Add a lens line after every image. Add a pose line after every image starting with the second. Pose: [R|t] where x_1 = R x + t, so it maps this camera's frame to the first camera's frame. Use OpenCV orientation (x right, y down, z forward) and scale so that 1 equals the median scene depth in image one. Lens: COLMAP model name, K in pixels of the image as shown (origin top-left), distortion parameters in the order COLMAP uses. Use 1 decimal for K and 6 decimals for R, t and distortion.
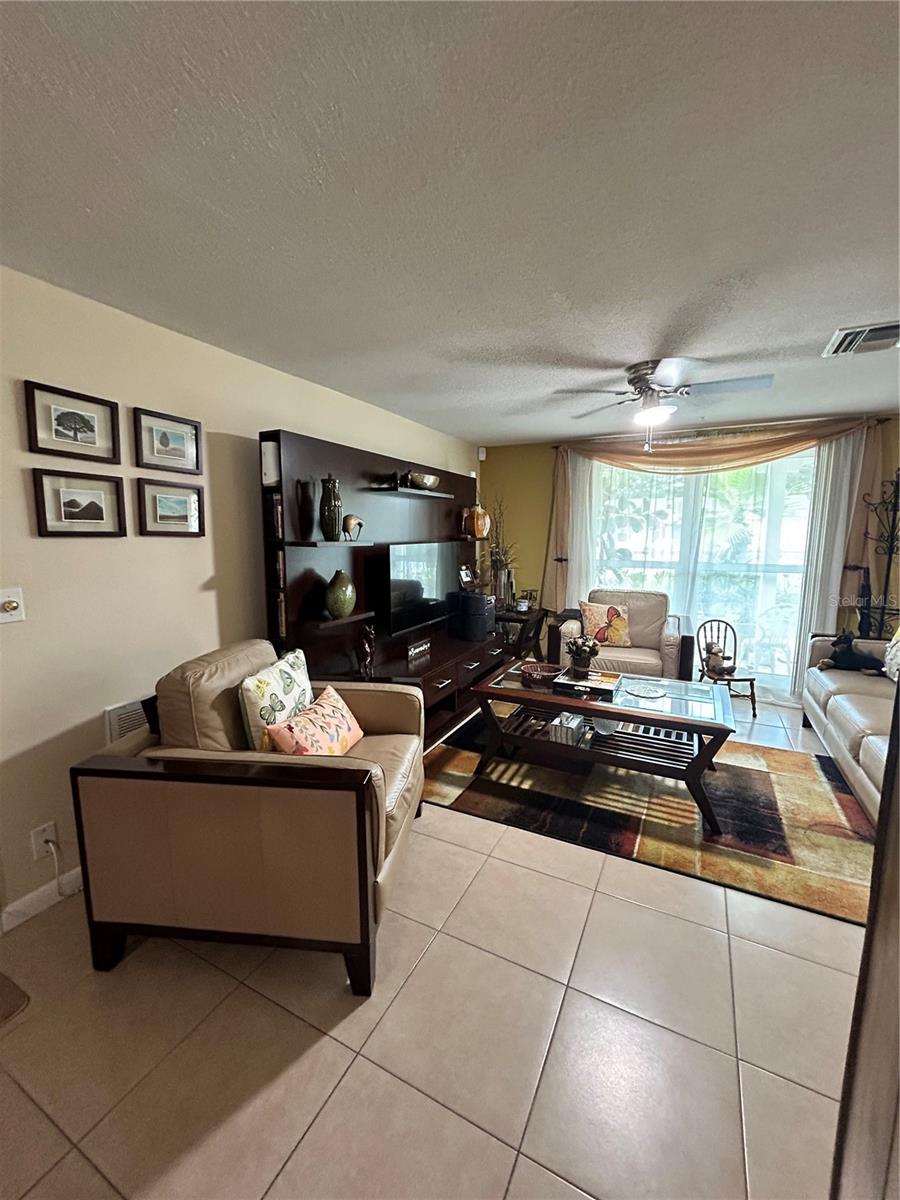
lens RADIAL K [[480.0, 0, 450.9], [0, 480.0, 597.4], [0, 0, 1]] dist [-0.002554, 0.000186]
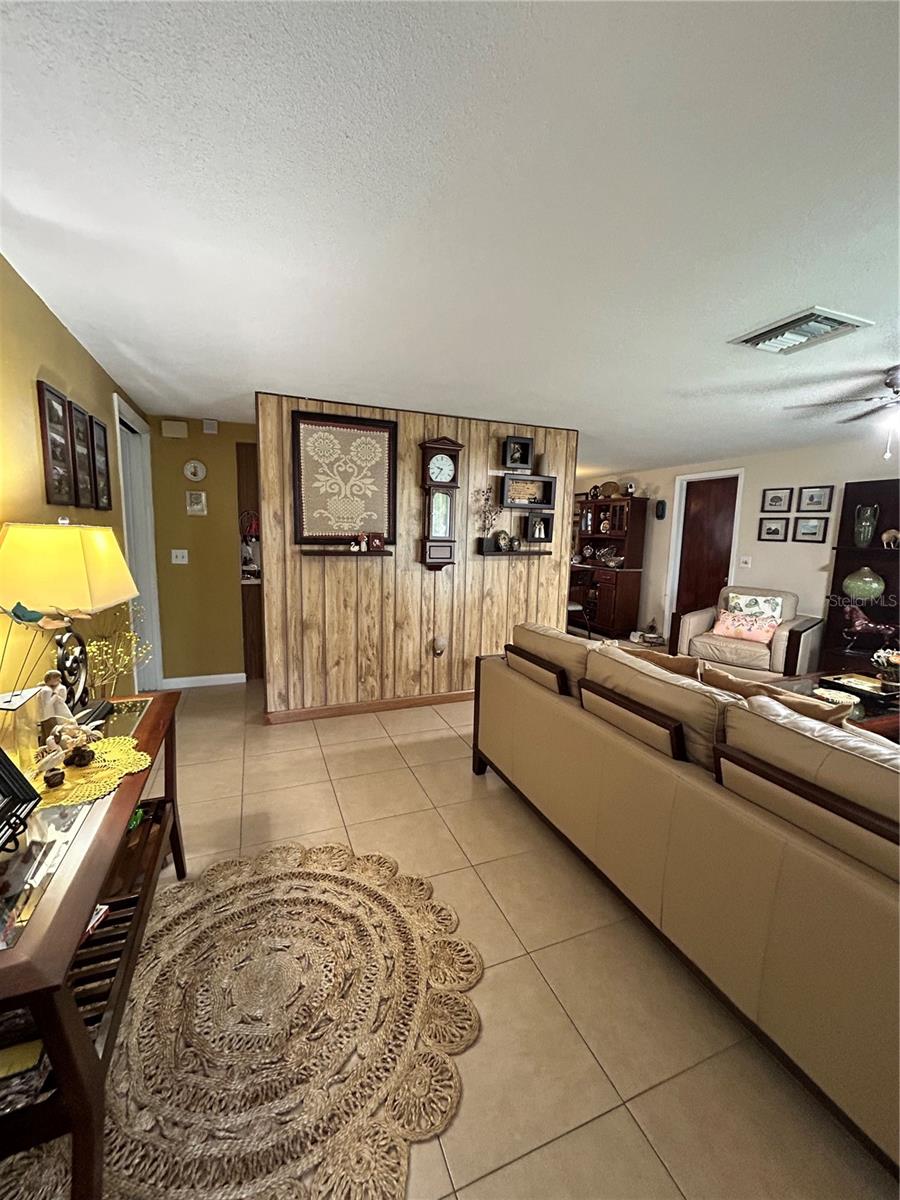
lens RADIAL K [[480.0, 0, 450.9], [0, 480.0, 597.4], [0, 0, 1]] dist [-0.002554, 0.000186]
pose [[-0.653479, 0.086942, -0.751935, 2.322887], [-0.124408, 0.967537, 0.219989, -0.180608], [0.746651, 0.237305, -0.621449, 1.334412]]
